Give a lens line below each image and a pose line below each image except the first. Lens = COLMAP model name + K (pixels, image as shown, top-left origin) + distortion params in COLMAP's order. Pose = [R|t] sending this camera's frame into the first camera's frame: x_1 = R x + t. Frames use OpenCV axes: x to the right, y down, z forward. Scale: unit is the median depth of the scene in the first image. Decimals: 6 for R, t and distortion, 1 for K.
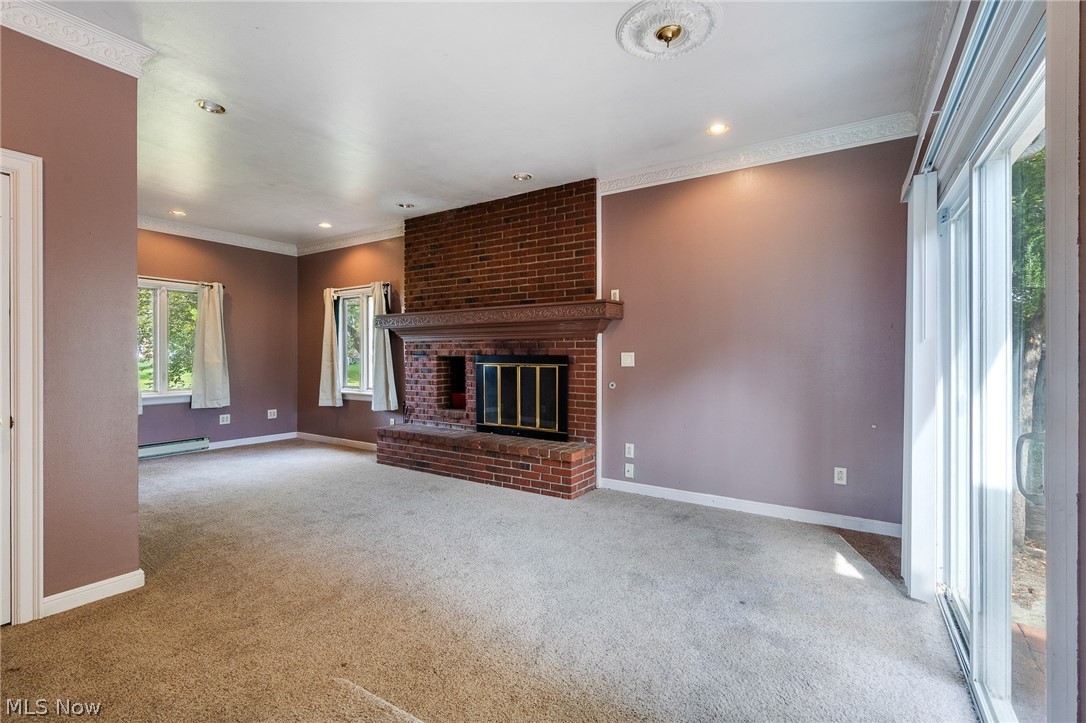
lens RADIAL K [[497.7, 0, 541.0], [0, 497.7, 358.8], [0, 0, 1]] dist [-0.004196, 0.000983]
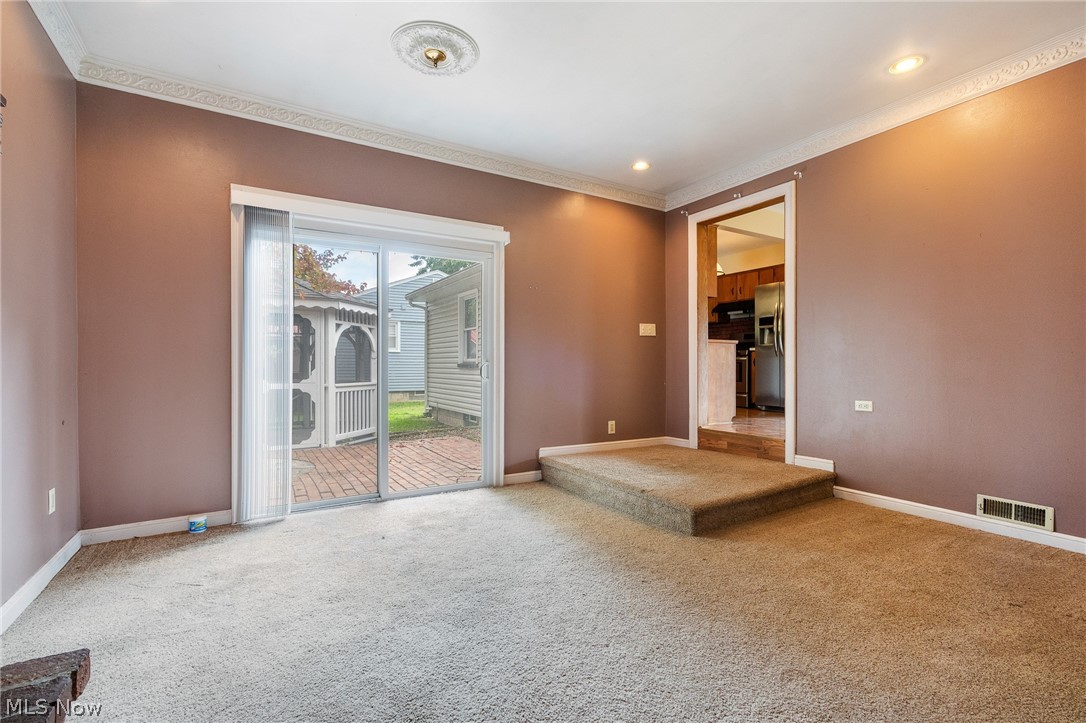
lens RADIAL K [[497.7, 0, 548.0], [0, 497.7, 362.8], [0, 0, 1]] dist [-0.004196, 0.000983]
pose [[-0.899800, 0.000727, 0.436302, -0.215612], [0.005234, 0.999945, 0.009128, 0.024694], [-0.436271, 0.010497, -0.899754, 0.848038]]
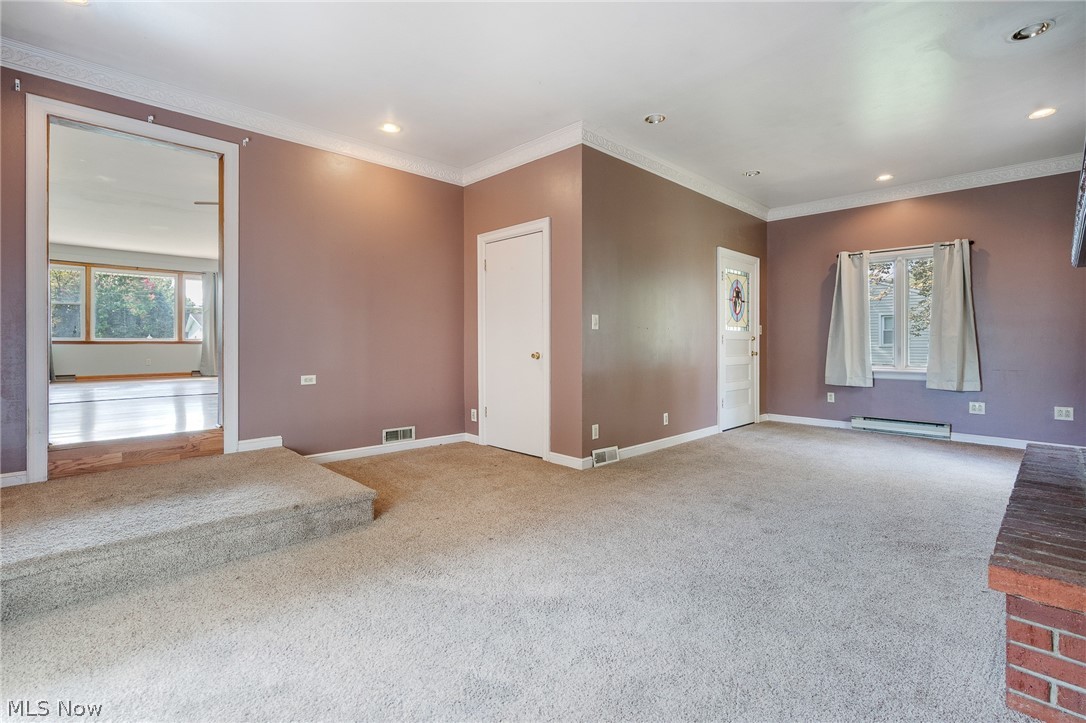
lens RADIAL K [[497.7, 0, 533.7], [0, 497.7, 346.0], [0, 0, 1]] dist [-0.004196, 0.000983]
pose [[-0.231609, 0.004652, -0.972798, 0.350343], [-0.011515, 0.999905, 0.007523, 0.028972], [0.972741, 0.012945, -0.231533, 0.577253]]
